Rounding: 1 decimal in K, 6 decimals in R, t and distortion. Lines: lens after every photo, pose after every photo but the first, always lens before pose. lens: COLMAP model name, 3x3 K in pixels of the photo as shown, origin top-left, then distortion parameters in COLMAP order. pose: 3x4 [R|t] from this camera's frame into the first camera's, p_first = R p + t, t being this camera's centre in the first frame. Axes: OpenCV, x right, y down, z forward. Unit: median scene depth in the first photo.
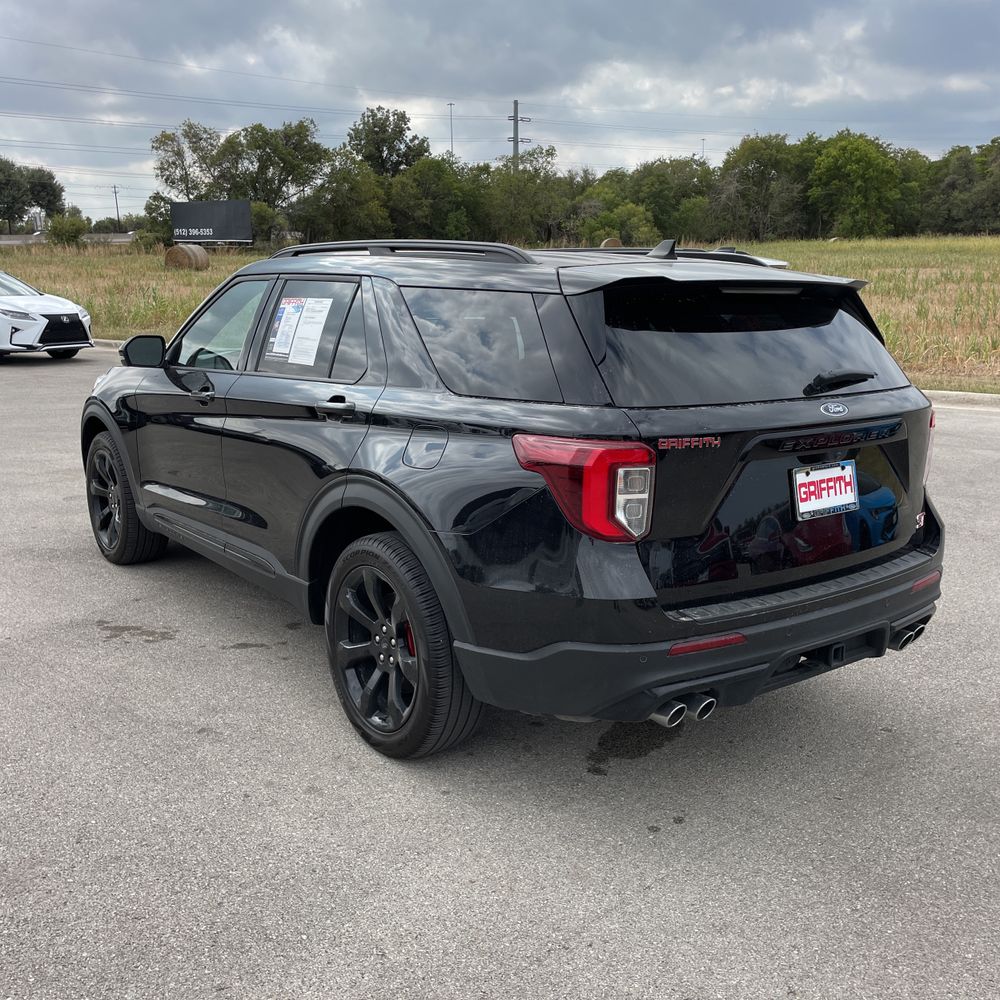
lens RADIAL K [[1004.1, 0, 504.7], [0, 1004.1, 489.5], [0, 0, 1]] dist [0.099832, -0.134404]
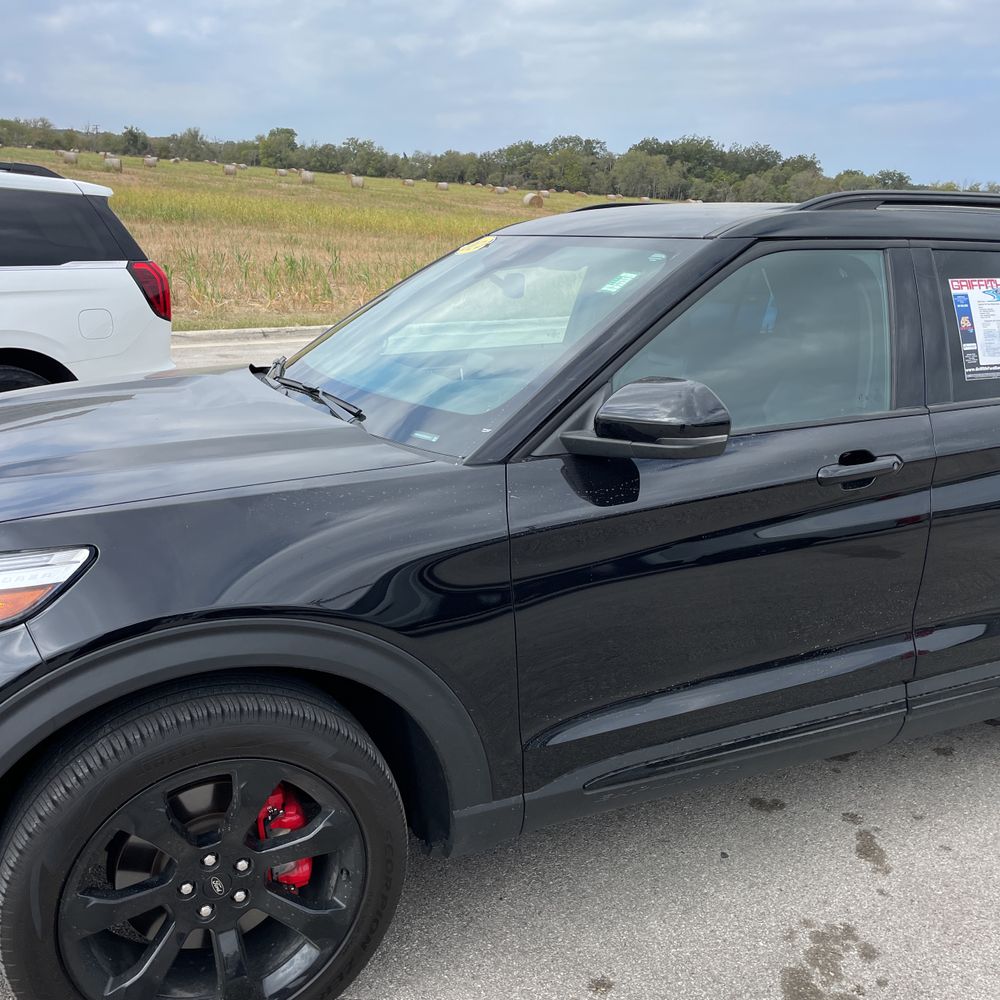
lens RADIAL K [[1004.1, 0, 504.7], [0, 1004.1, 489.5], [0, 0, 1]] dist [0.099832, -0.134404]
pose [[0.218938, -0.241245, 0.945446, -0.495064], [0.165761, 0.964065, 0.207610, -0.131126], [-0.961556, 0.111265, 0.251059, 0.611556]]
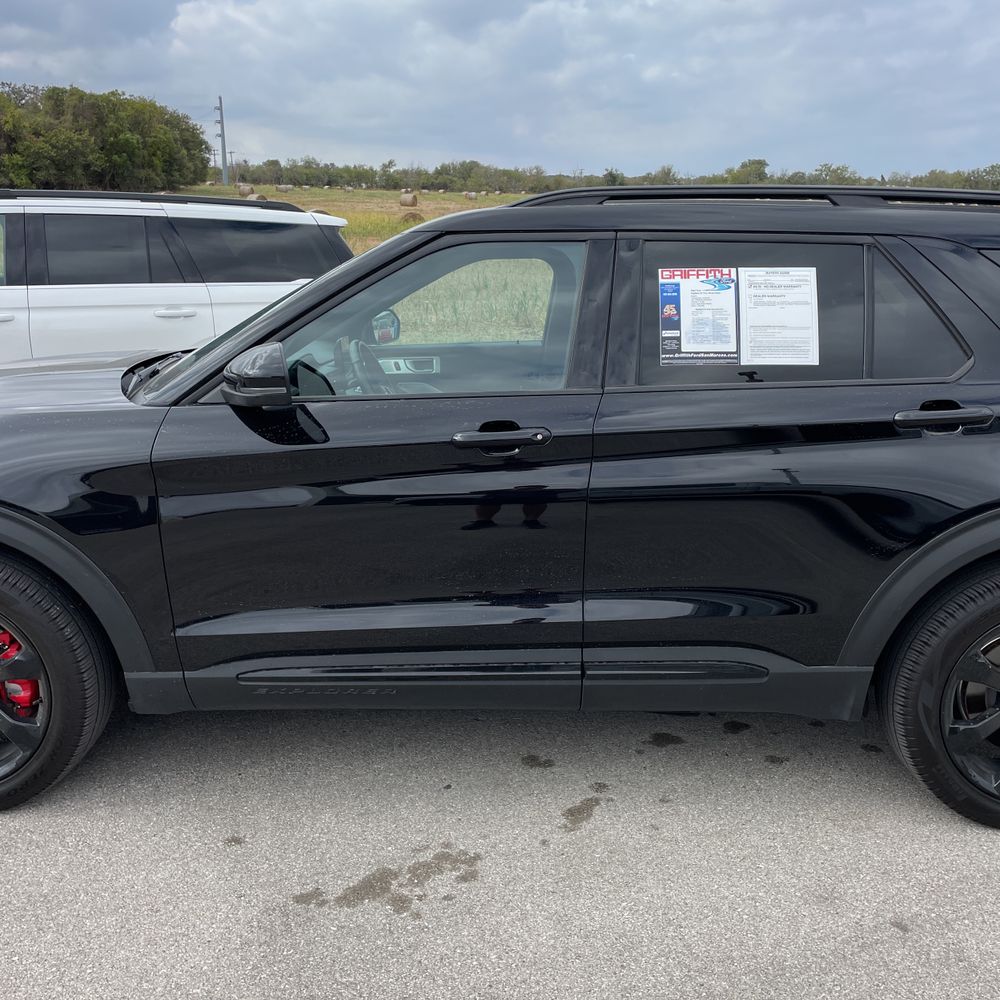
lens RADIAL K [[1004.1, 0, 504.7], [0, 1004.1, 489.5], [0, 0, 1]] dist [0.099832, -0.134404]
pose [[0.613172, -0.180385, 0.769078, -0.440401], [0.150018, 0.982452, 0.110824, -0.074489], [-0.775574, 0.047421, 0.629473, 0.367929]]
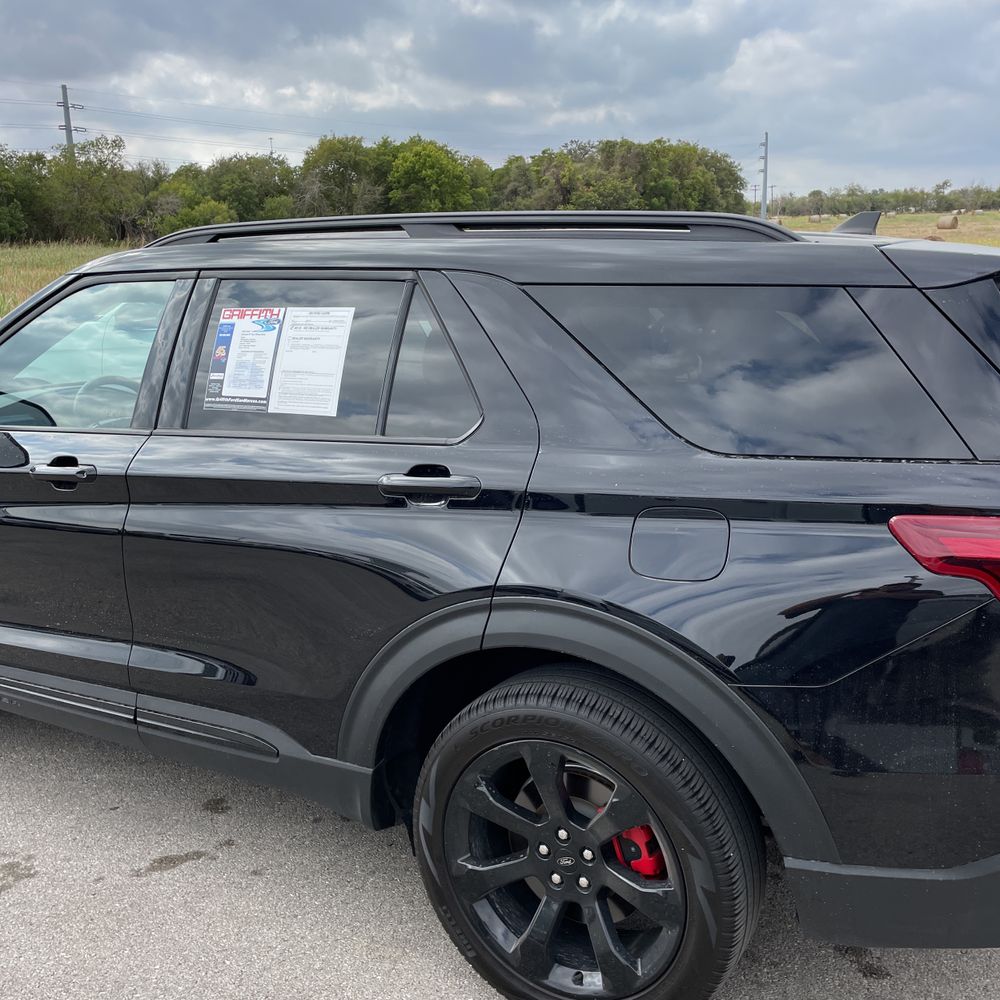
lens RADIAL K [[1004.1, 0, 504.7], [0, 1004.1, 489.5], [0, 0, 1]] dist [0.099832, -0.134404]
pose [[0.920148, -0.094764, 0.379930, -0.167797], [0.095009, 0.995311, 0.018154, -0.039854], [-0.379869, 0.019393, 0.924837, 0.195932]]
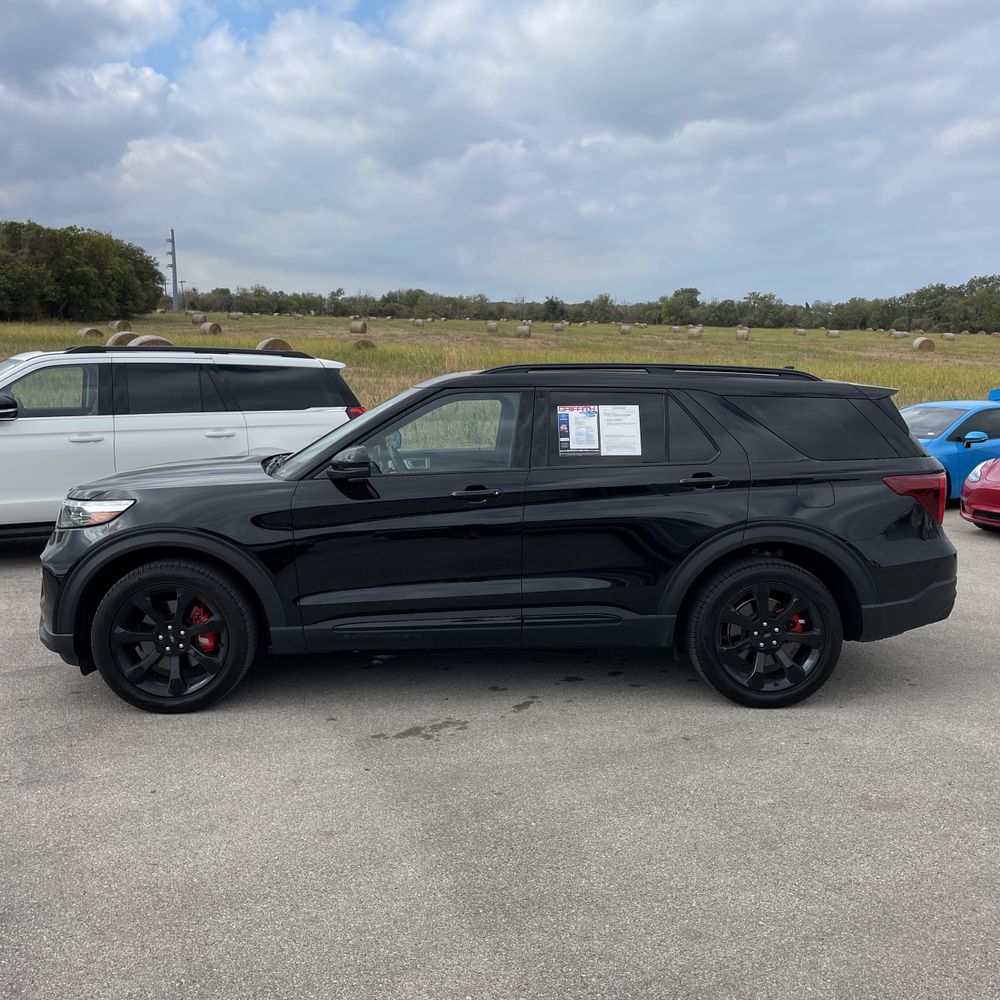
lens RADIAL K [[1004.1, 0, 504.7], [0, 1004.1, 489.5], [0, 0, 1]] dist [0.099832, -0.134404]
pose [[0.569887, -0.096403, 0.816048, -0.695371], [0.161485, 0.986868, 0.003809, -0.056362], [-0.805699, 0.129609, 0.577971, 0.192169]]
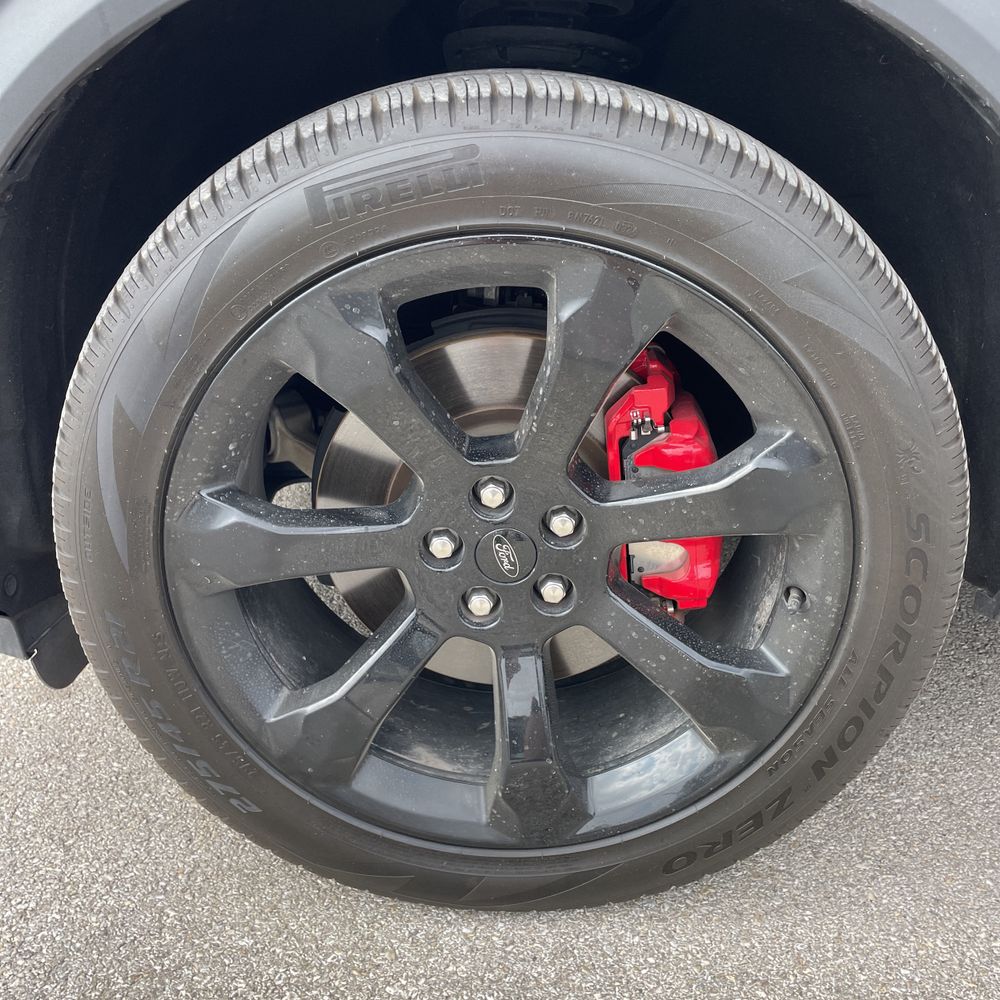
lens RADIAL K [[1036.2, 0, 497.8], [0, 1036.2, 461.6], [0, 0, 1]] dist [0.101647, -0.134661]
pose [[0.618857, -0.315827, 0.719214, -0.373935], [0.160826, 0.947158, 0.277538, -0.036511], [-0.768863, -0.056088, 0.636949, 0.683067]]
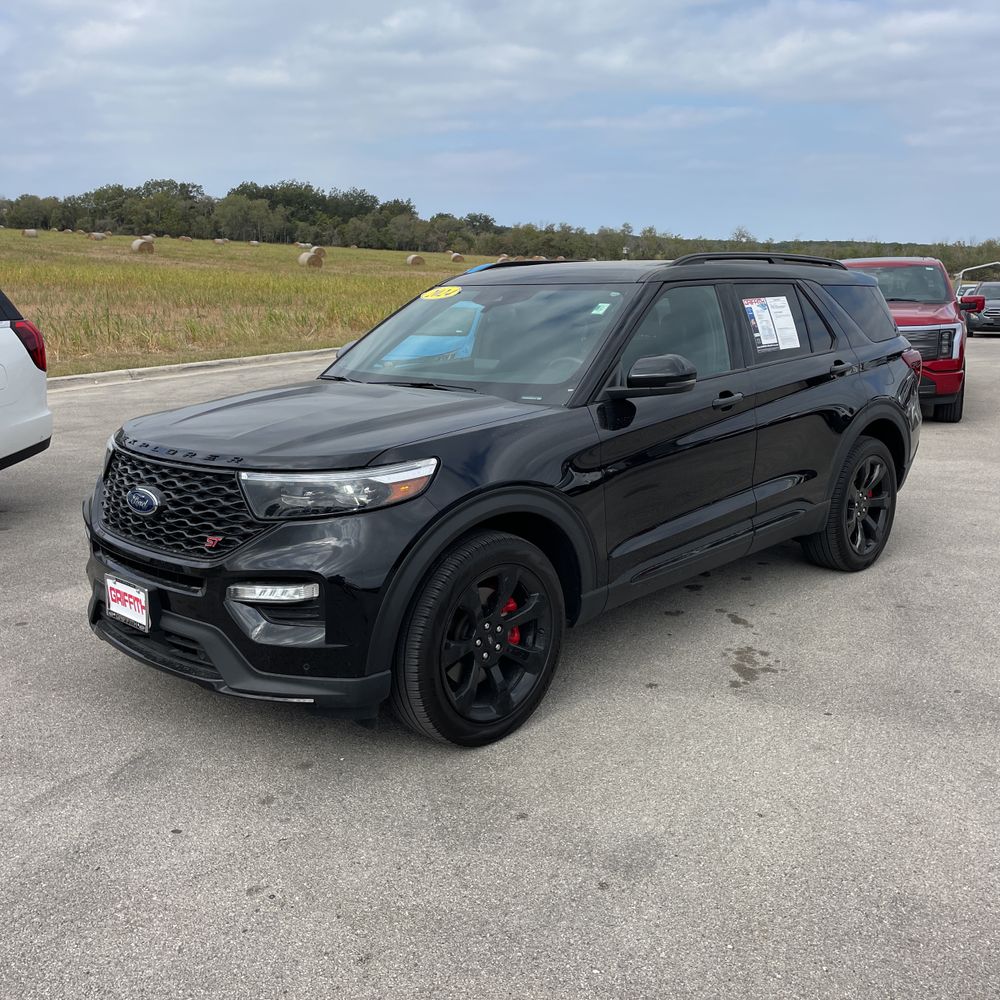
lens RADIAL K [[1004.1, 0, 504.7], [0, 1004.1, 489.5], [0, 0, 1]] dist [0.099832, -0.134404]
pose [[-0.152466, -0.208142, 0.966142, -0.732973], [0.203522, 0.950007, 0.236783, -0.170489], [-0.967126, 0.232733, -0.102482, 0.782220]]
